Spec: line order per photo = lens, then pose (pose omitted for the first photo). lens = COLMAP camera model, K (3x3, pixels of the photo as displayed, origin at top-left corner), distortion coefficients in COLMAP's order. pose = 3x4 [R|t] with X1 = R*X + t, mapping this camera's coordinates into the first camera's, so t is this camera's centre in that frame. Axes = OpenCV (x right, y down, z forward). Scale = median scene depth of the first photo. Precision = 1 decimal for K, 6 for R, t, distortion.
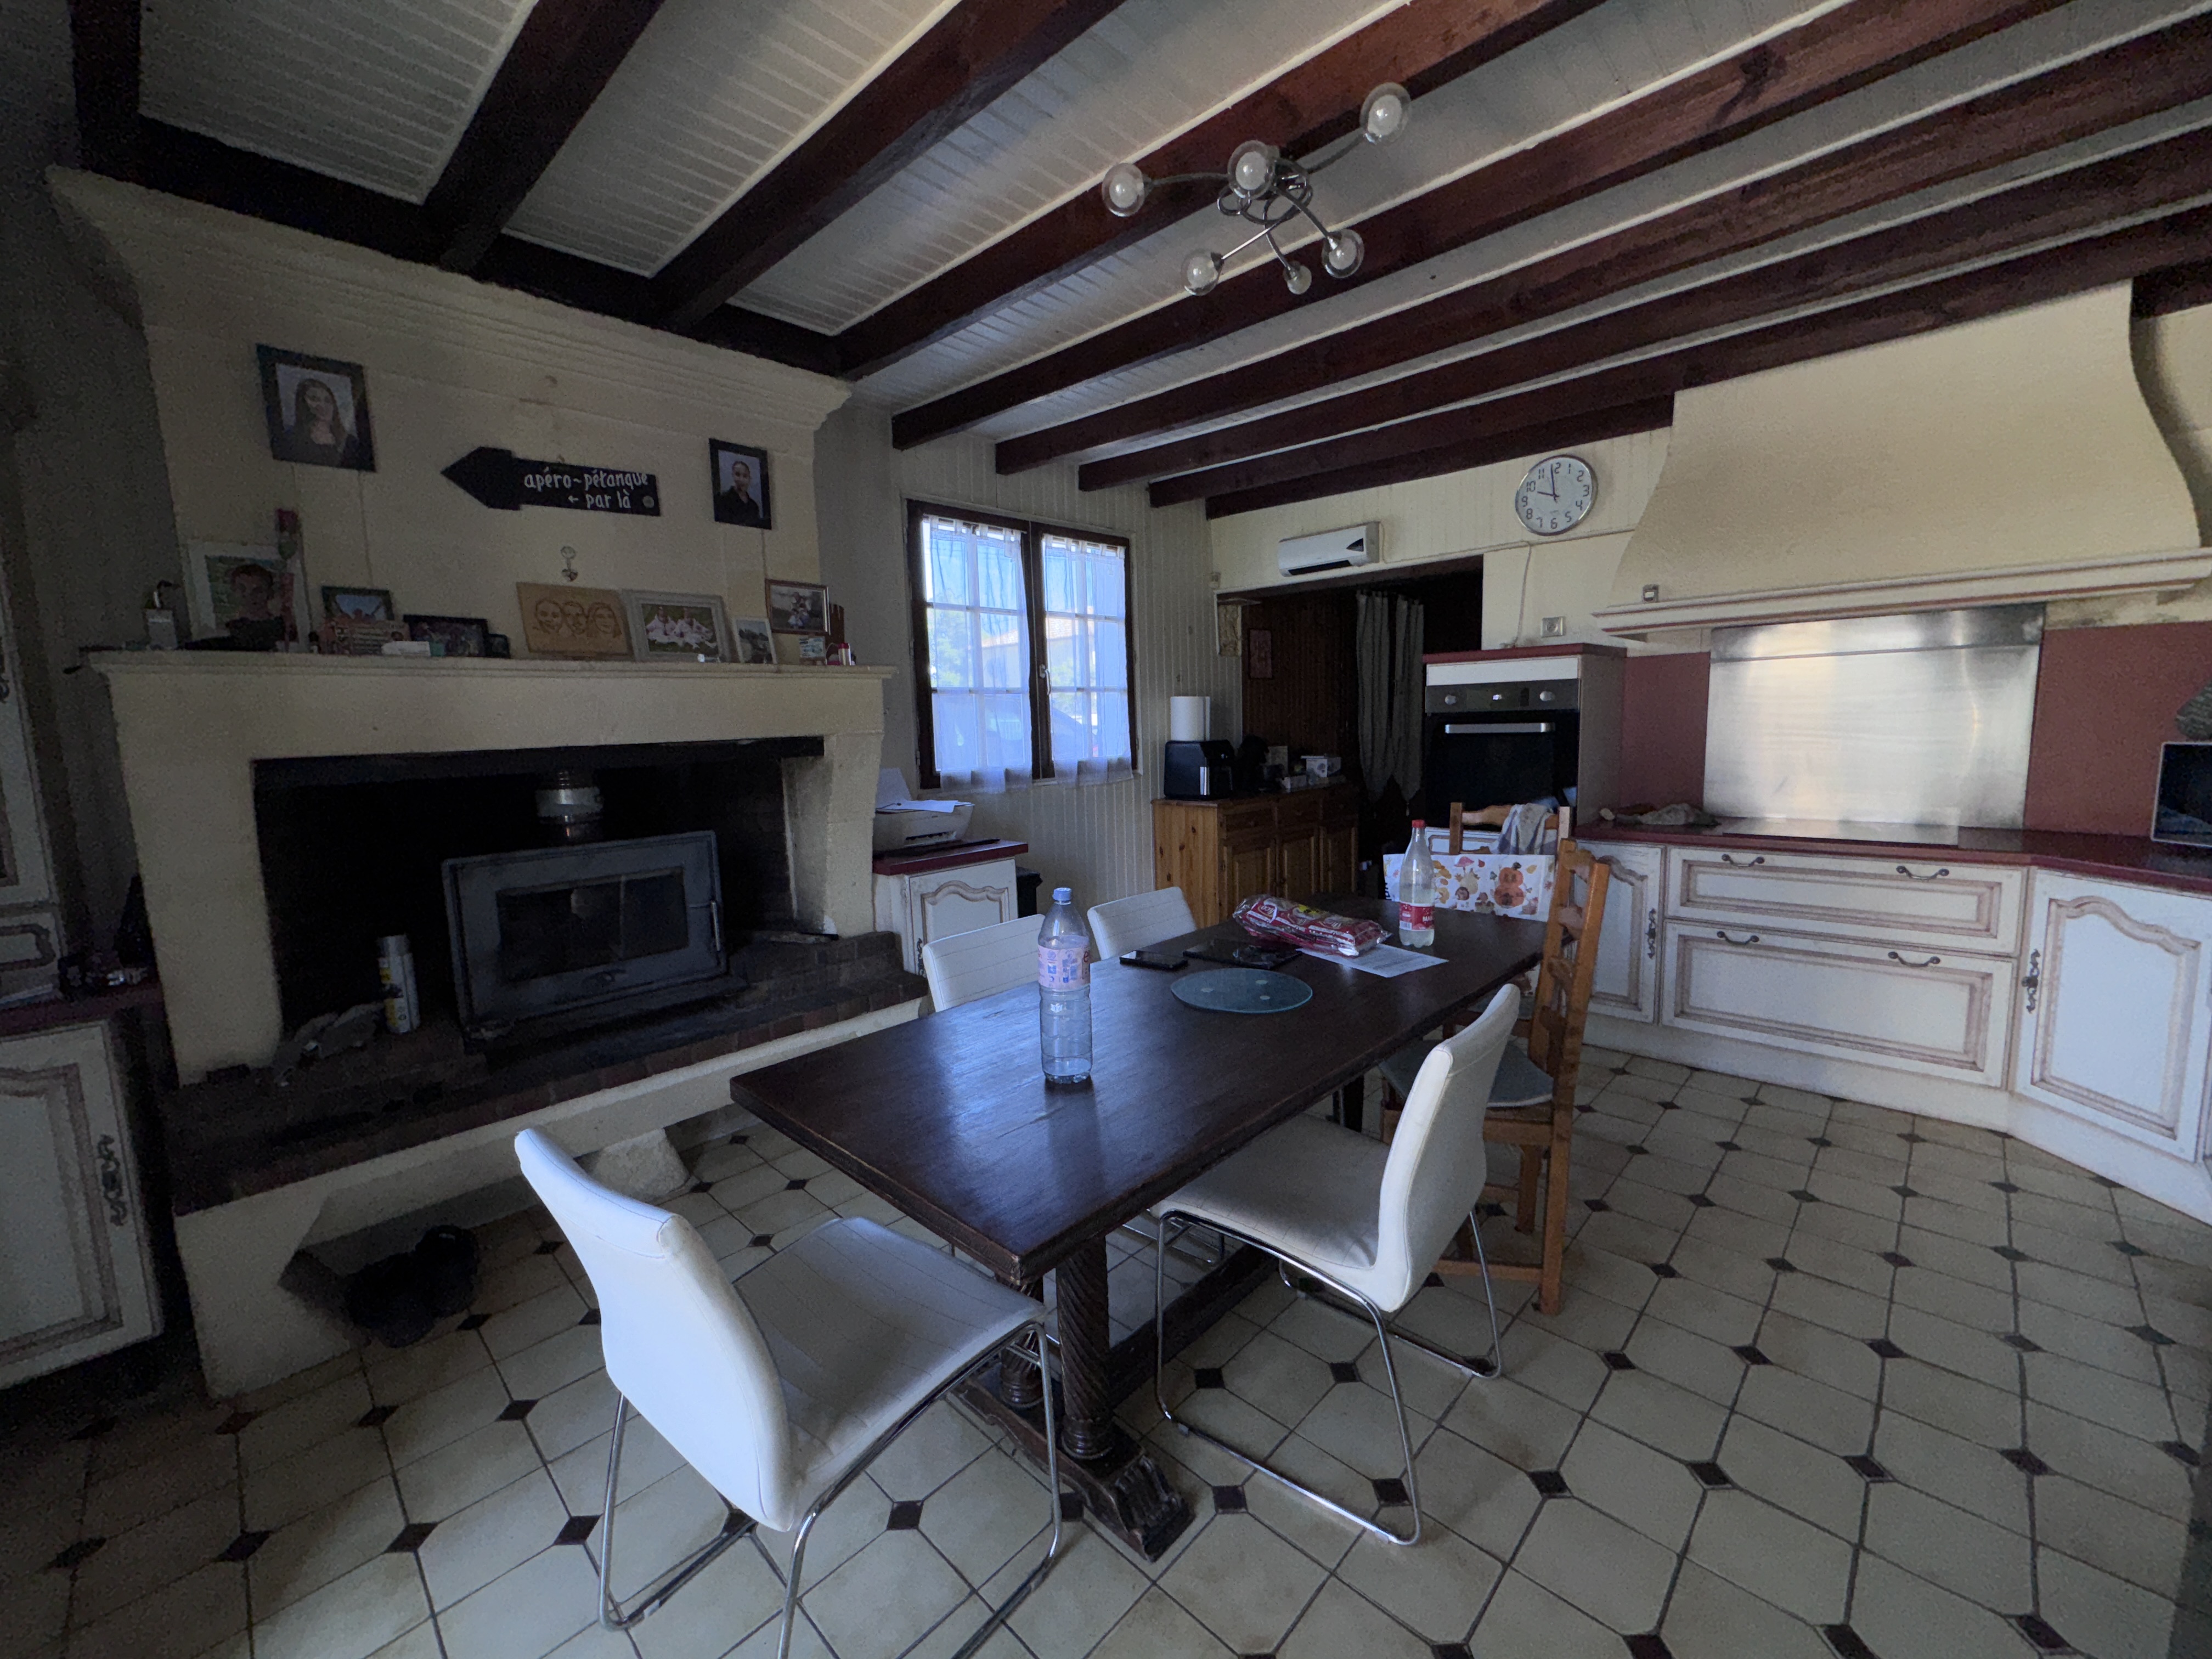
lens RADIAL K [[886.3, 0, 1108.0], [0, 886.3, 824.9], [0, 0, 1]] dist [0.001602, 0.000191]
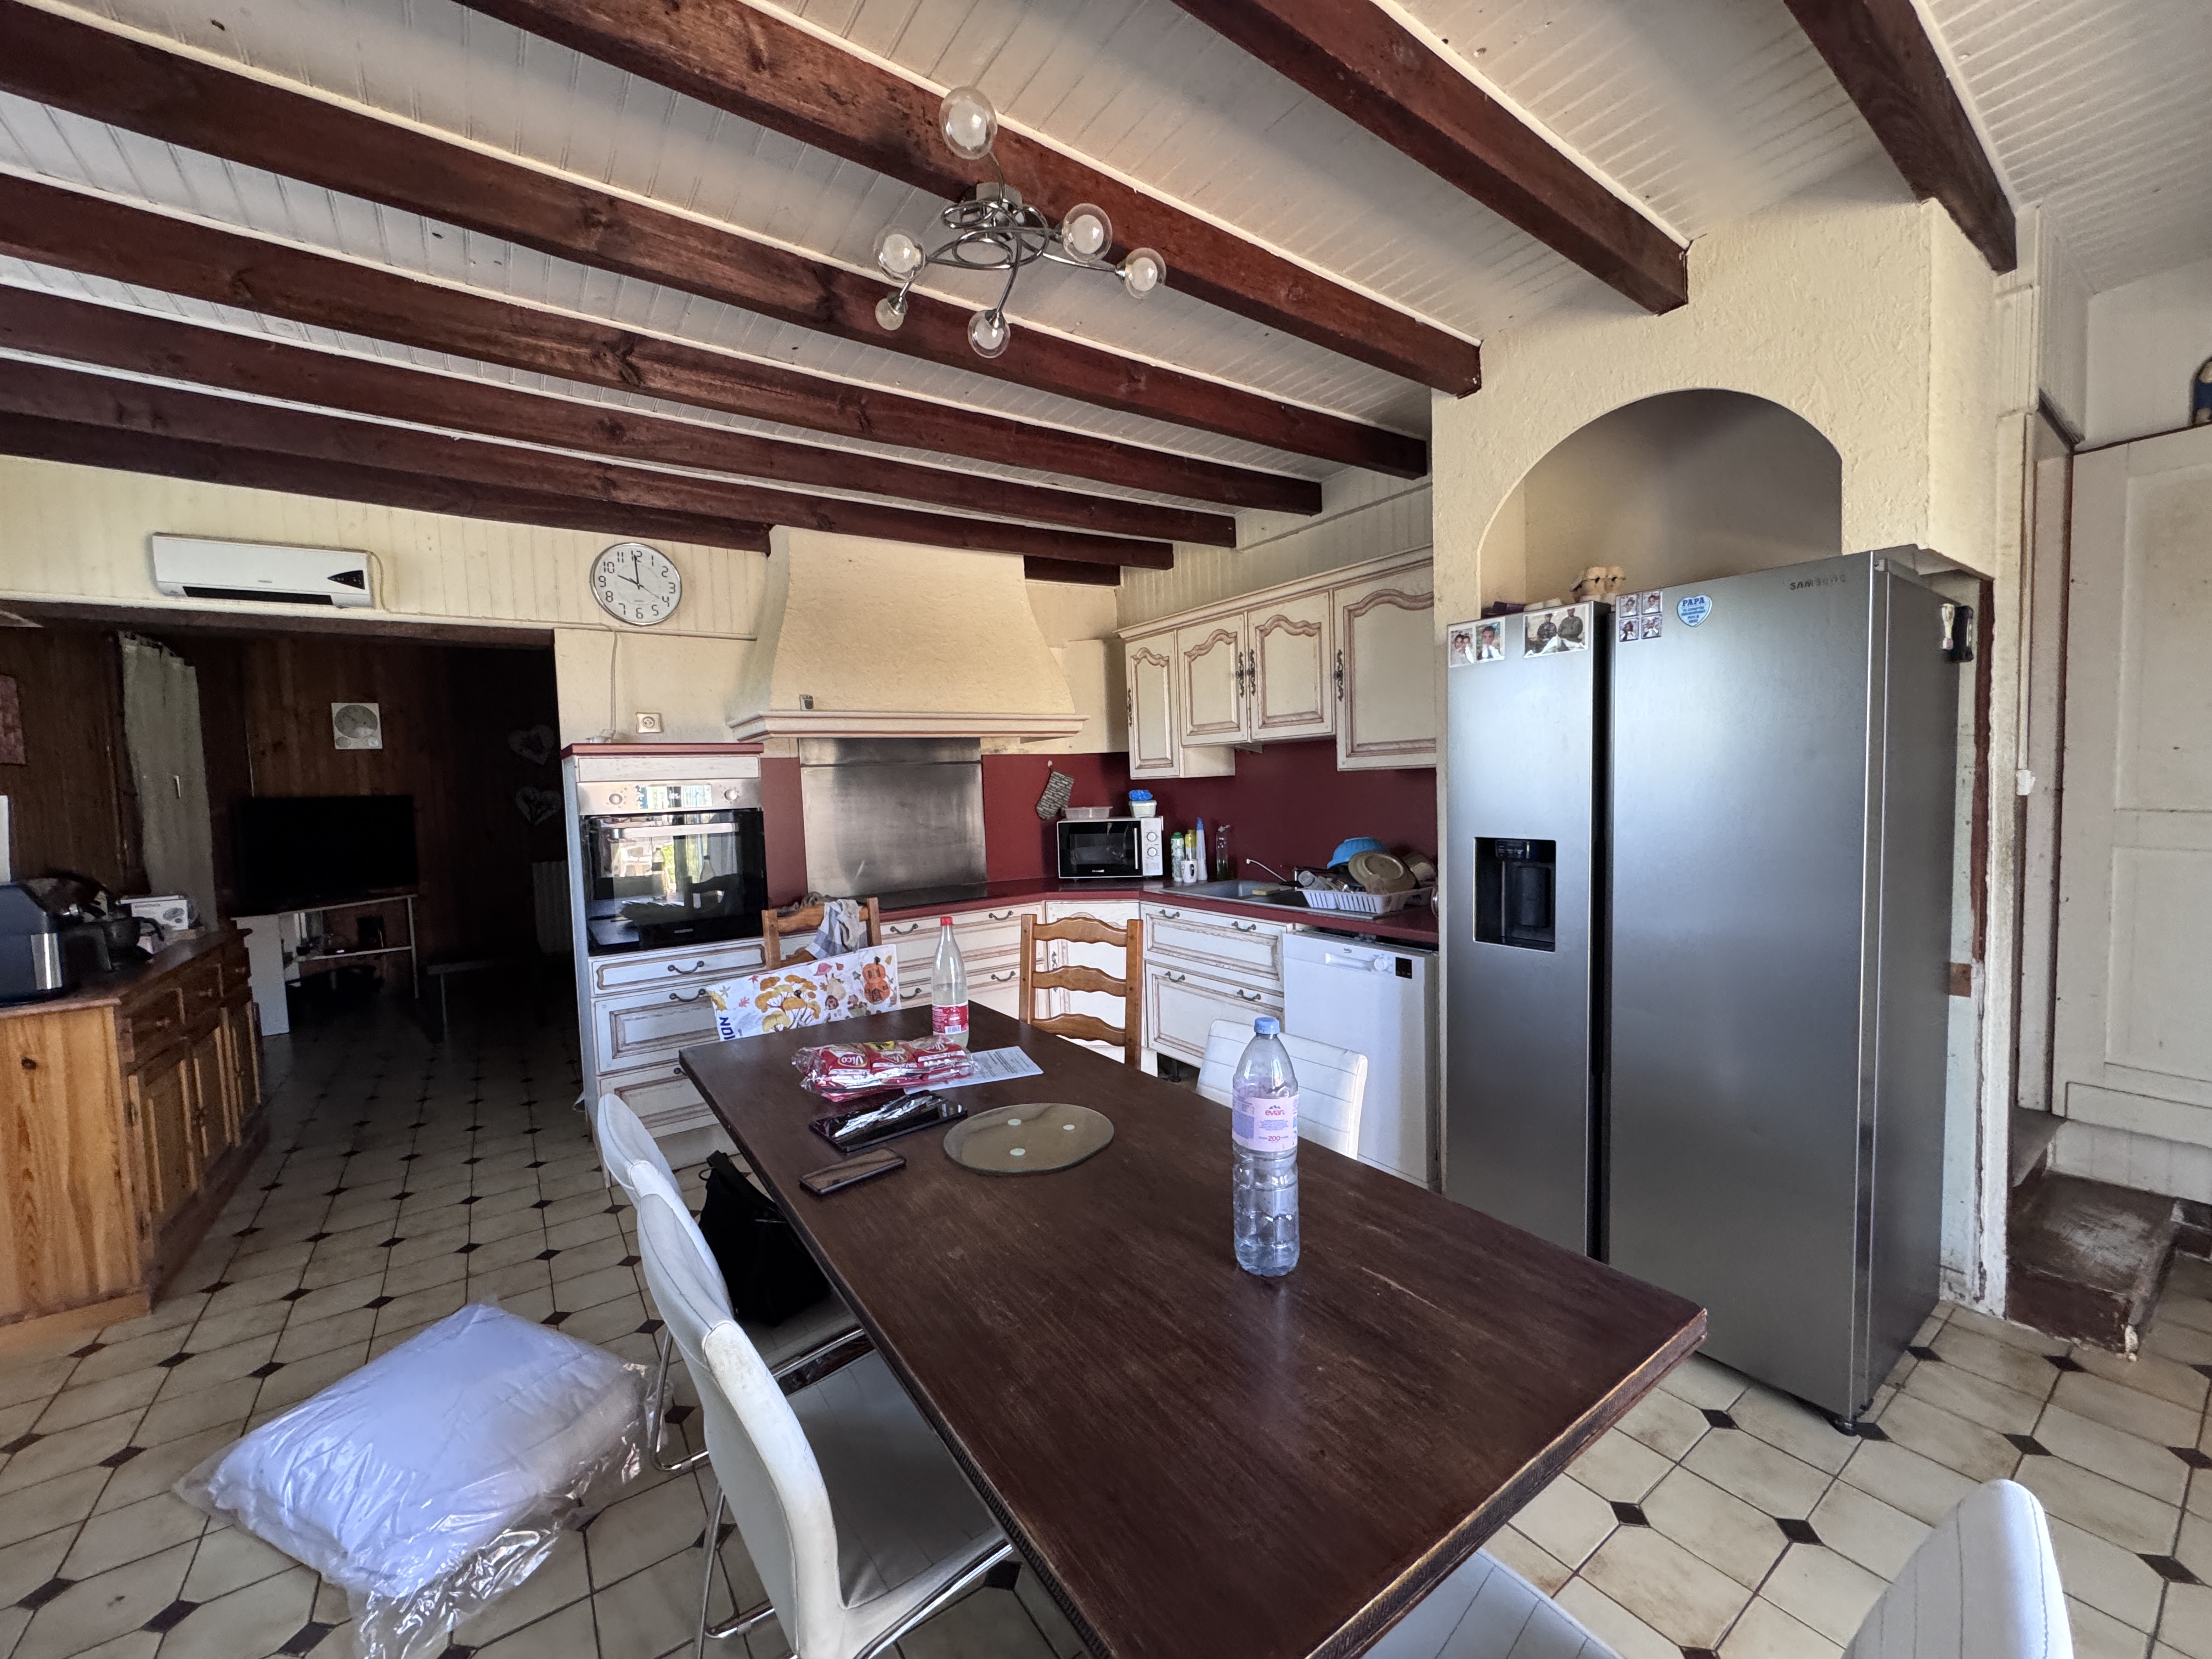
lens RADIAL K [[886.3, 0, 1111.8], [0, 886.3, 834.4], [0, 0, 1]] dist [0.001602, 0.000191]
pose [[0.188870, -0.037753, 0.981276, -0.426080], [0.144433, 0.989461, 0.010269, -0.060702], [-0.971323, 0.139789, 0.192332, 0.474150]]
